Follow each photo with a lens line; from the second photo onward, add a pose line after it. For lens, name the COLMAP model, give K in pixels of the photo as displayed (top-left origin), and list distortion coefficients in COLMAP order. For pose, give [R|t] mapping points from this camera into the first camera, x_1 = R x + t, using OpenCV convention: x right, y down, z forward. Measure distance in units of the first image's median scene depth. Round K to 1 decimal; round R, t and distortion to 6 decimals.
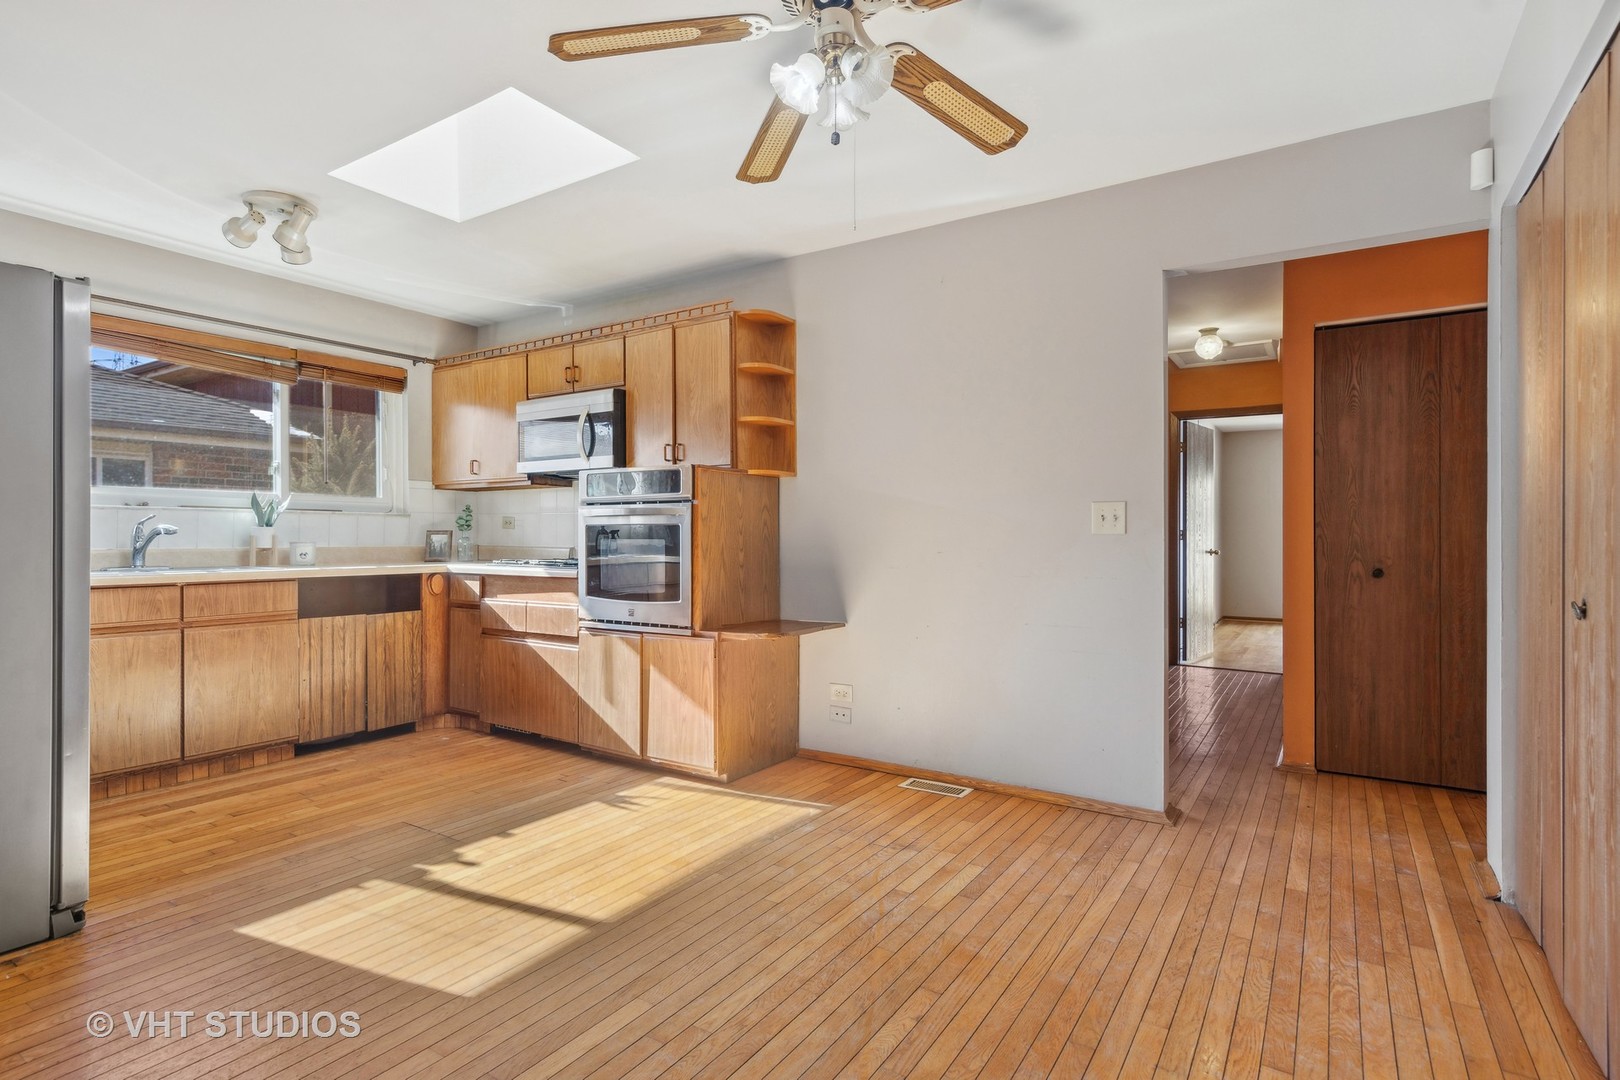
lens RADIAL K [[738.3, 0, 810.0], [0, 738.3, 540.0], [0, 0, 1]] dist [-0.002326, -0.000196]
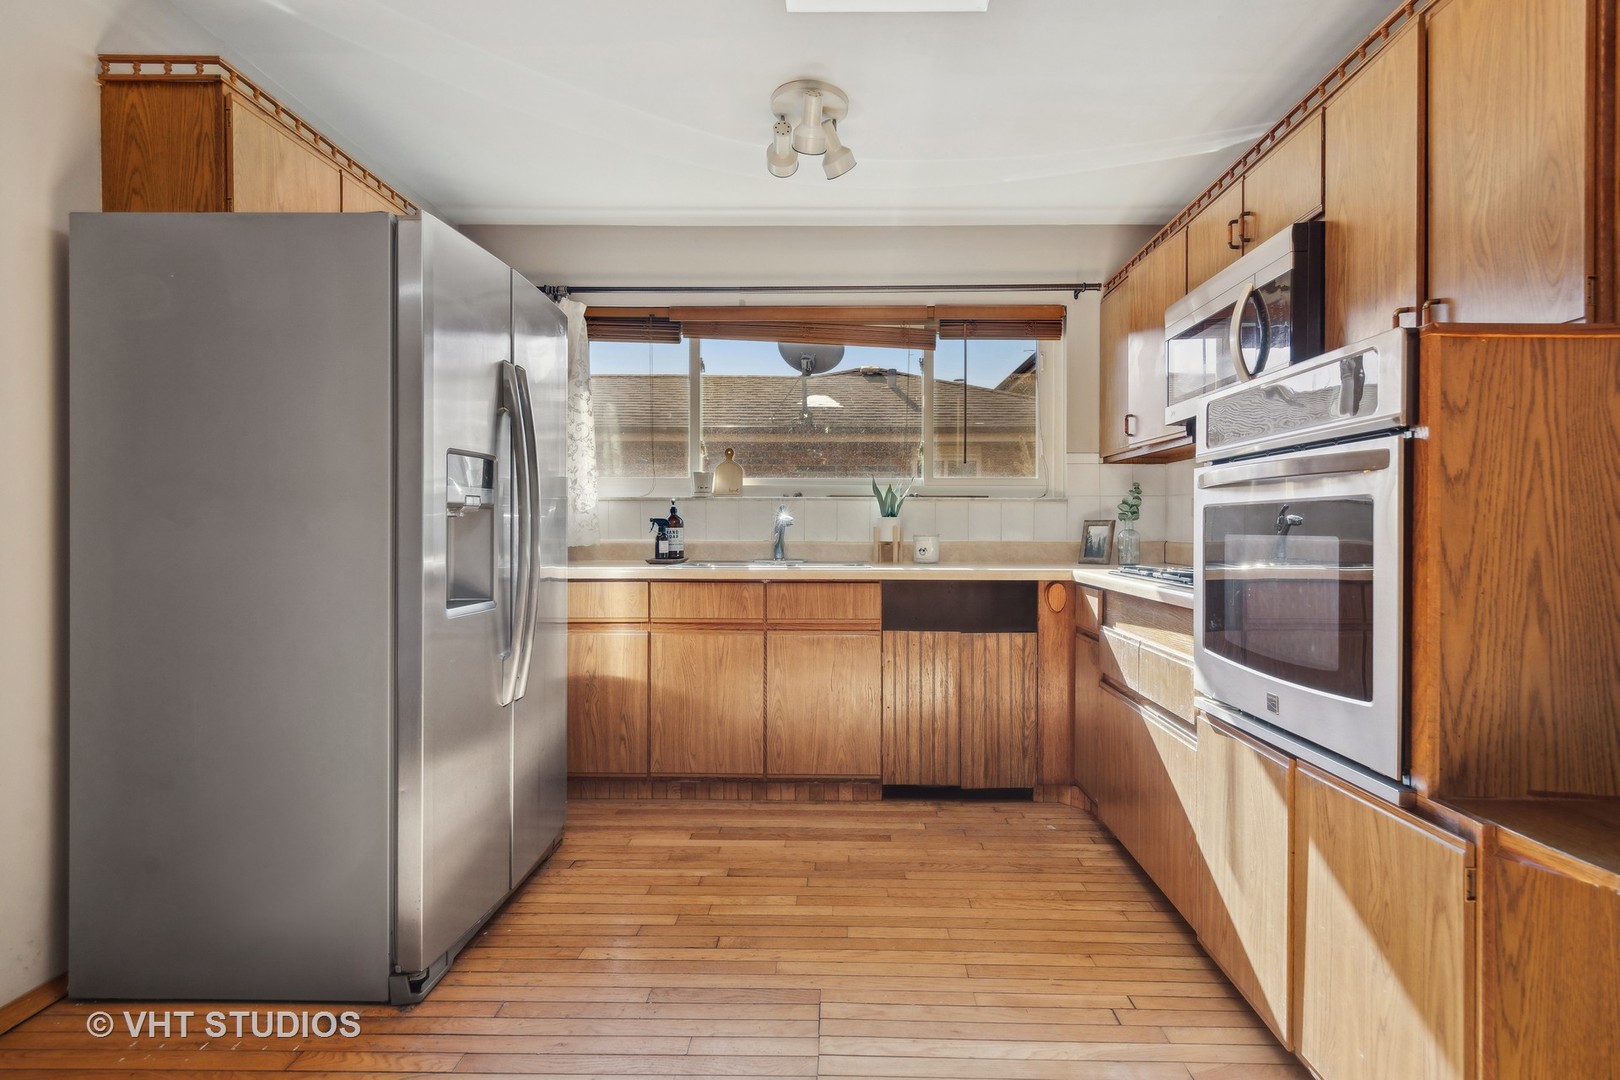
lens RADIAL K [[797.9, 0, 847.6], [0, 797.9, 535.2], [0, 0, 1]] dist [0.003164, 0.000144]
pose [[0.553036, 0.007766, -0.833121, 0.011485], [-0.005125, 0.999969, 0.005919, -0.002364], [0.833141, 0.000997, 0.553059, 0.518610]]
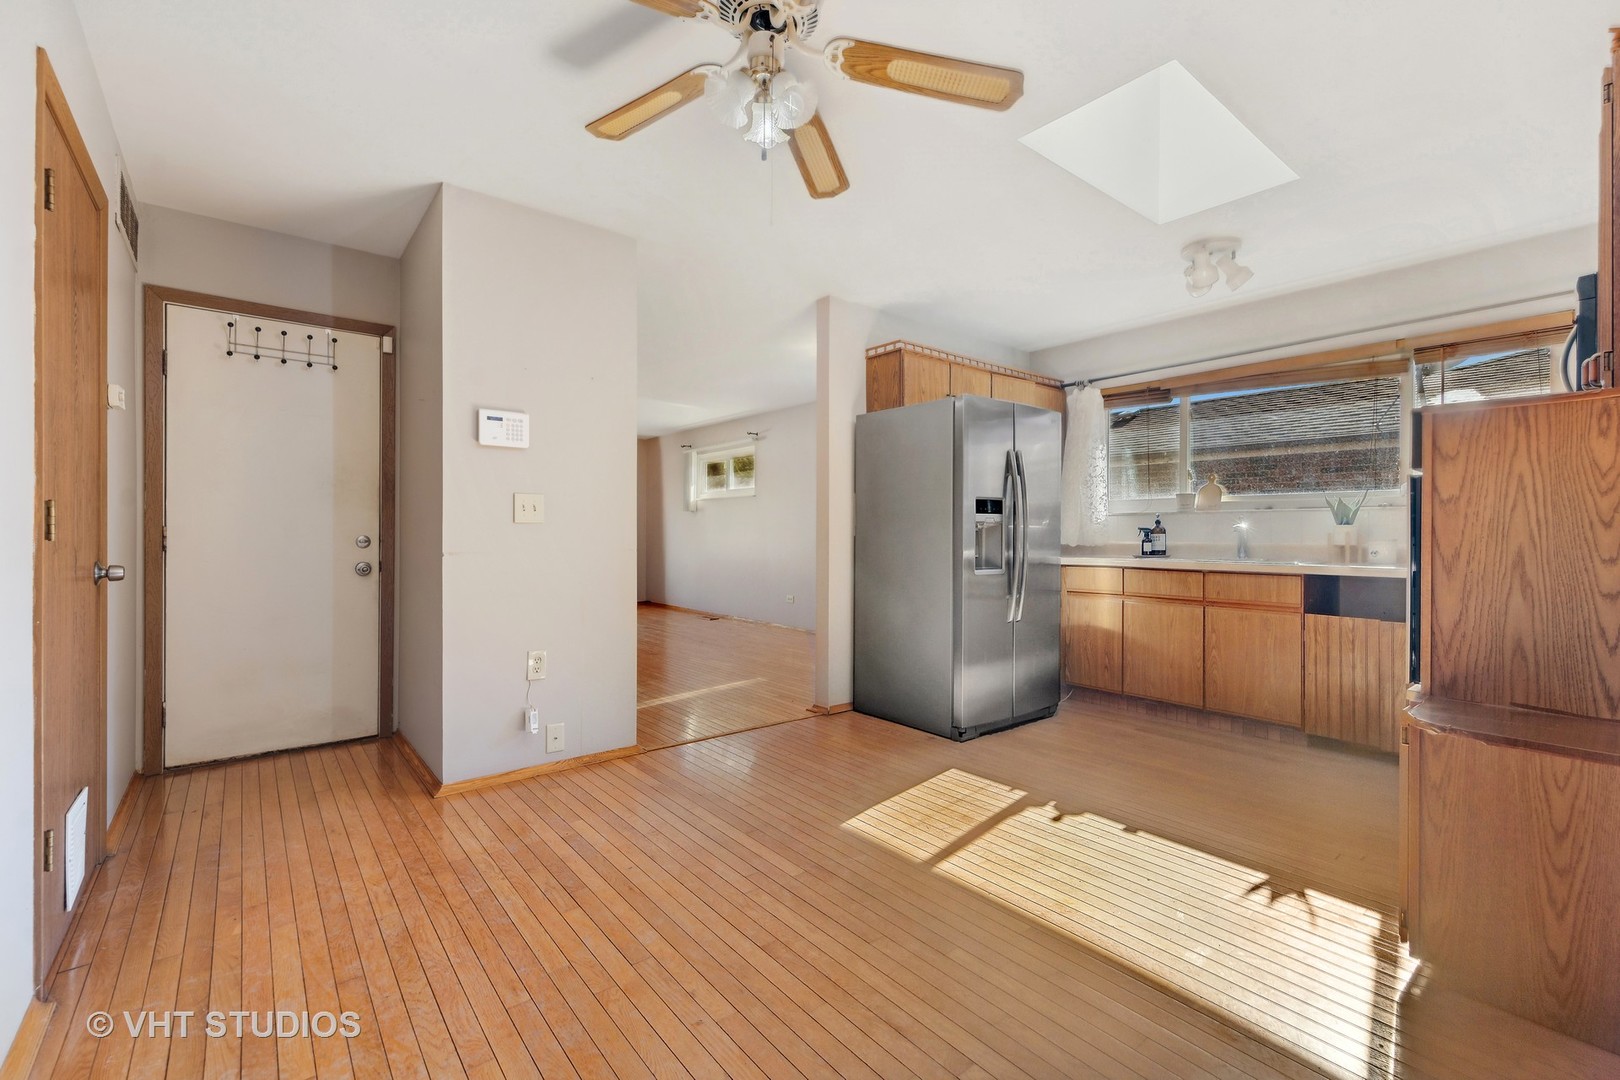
lens RADIAL K [[691.3, 0, 810.0], [0, 691.3, 540.0], [0, 0, 1]] dist [0.000918, 0.000189]
pose [[-0.273753, 0.006083, -0.961781, 0.463970], [-0.006710, 0.999944, 0.008234, 0.000372], [0.961777, 0.008708, -0.273697, 0.635285]]
